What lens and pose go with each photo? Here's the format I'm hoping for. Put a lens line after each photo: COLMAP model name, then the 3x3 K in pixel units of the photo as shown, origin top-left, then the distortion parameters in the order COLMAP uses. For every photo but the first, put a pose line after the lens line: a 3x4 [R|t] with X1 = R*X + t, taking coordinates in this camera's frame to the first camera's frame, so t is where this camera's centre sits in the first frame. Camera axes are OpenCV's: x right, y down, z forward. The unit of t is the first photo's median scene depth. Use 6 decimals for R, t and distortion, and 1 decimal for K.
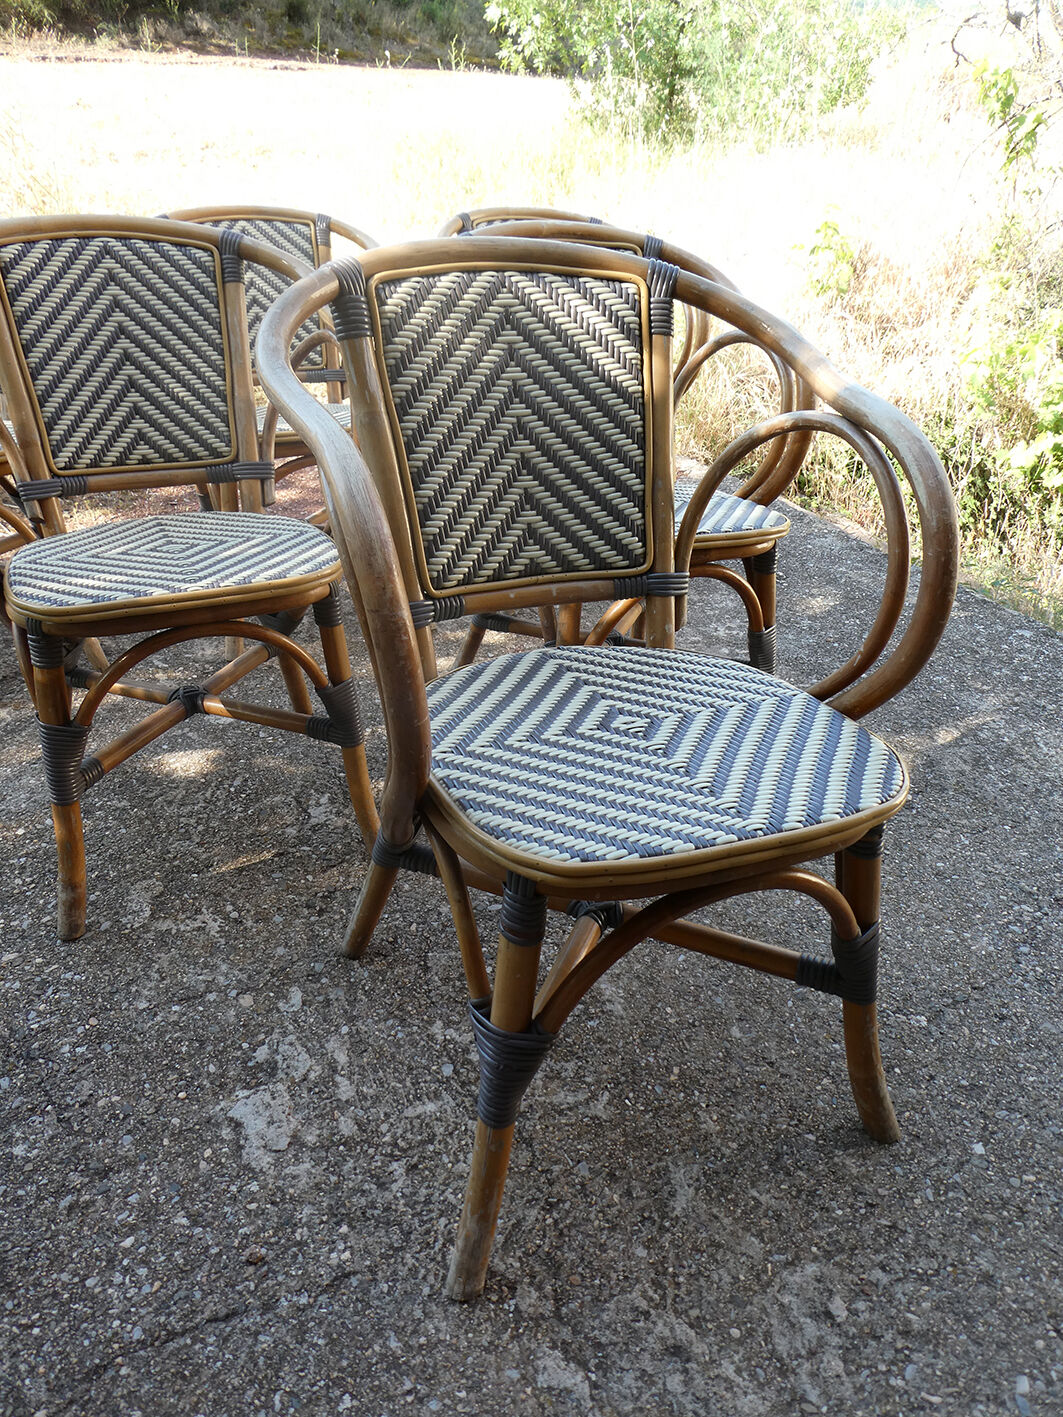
lens RADIAL K [[1041.8, 0, 535.6], [0, 1041.8, 709.8], [0, 0, 1]] dist [0.036400, -0.042480]
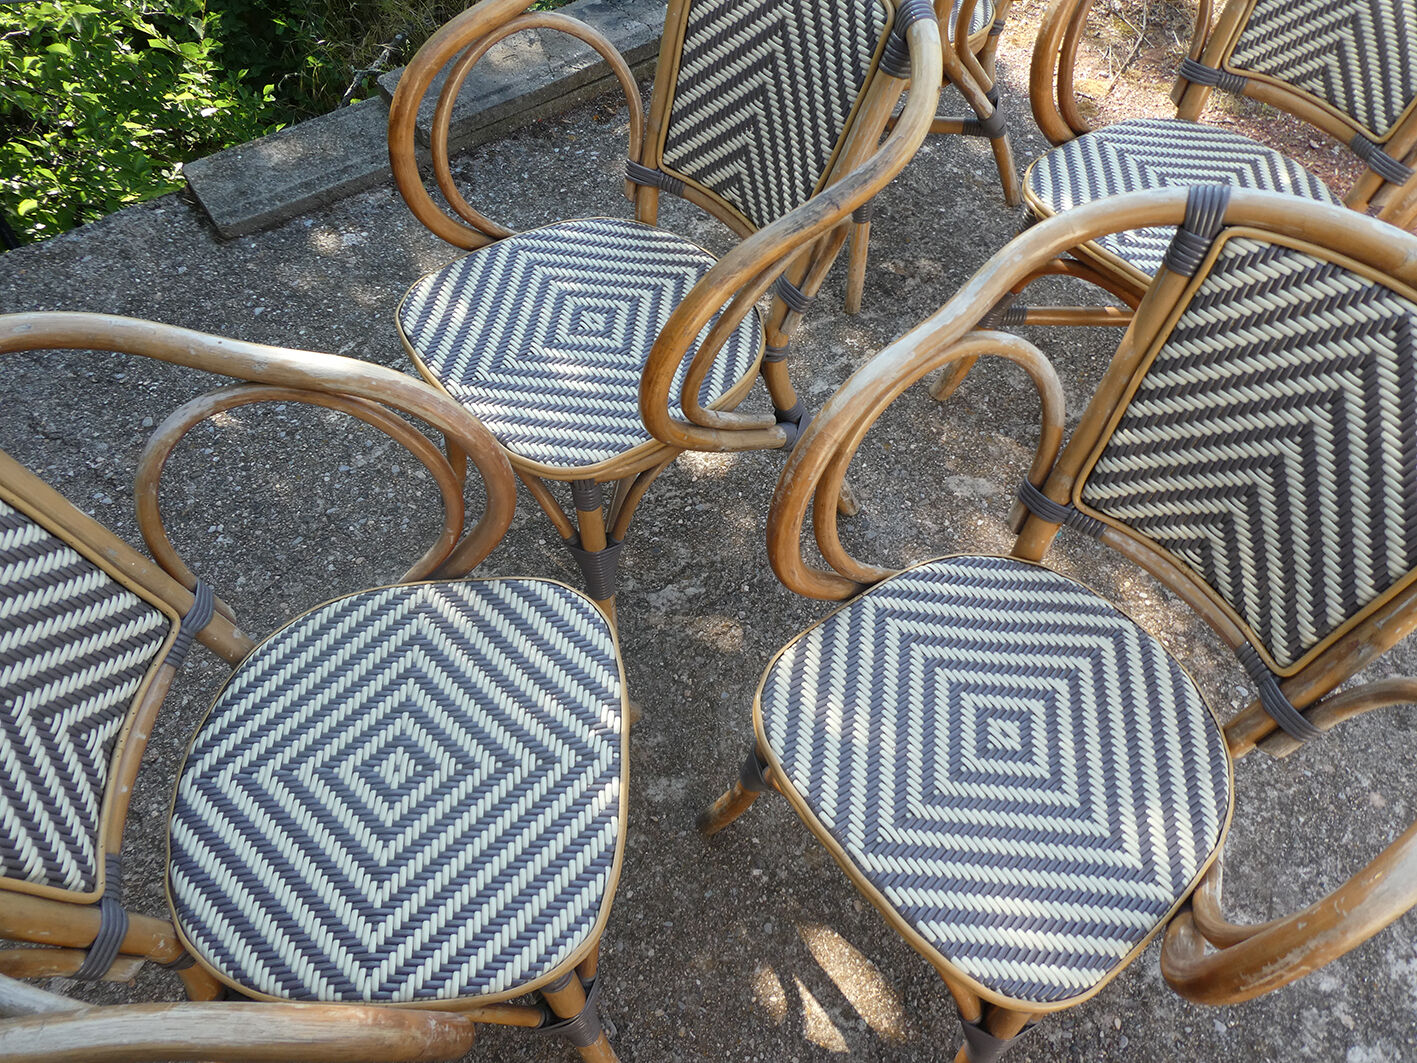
lens RADIAL K [[1022.3, 0, 720.5], [0, 1022.3, 534.2], [0, 0, 1]] dist [0.015222, -0.011245]
pose [[0.250337, 0.789063, -0.560991, 0.436358], [-0.443878, 0.608495, 0.657804, -0.863410], [0.860409, 0.084339, 0.502576, 0.812637]]
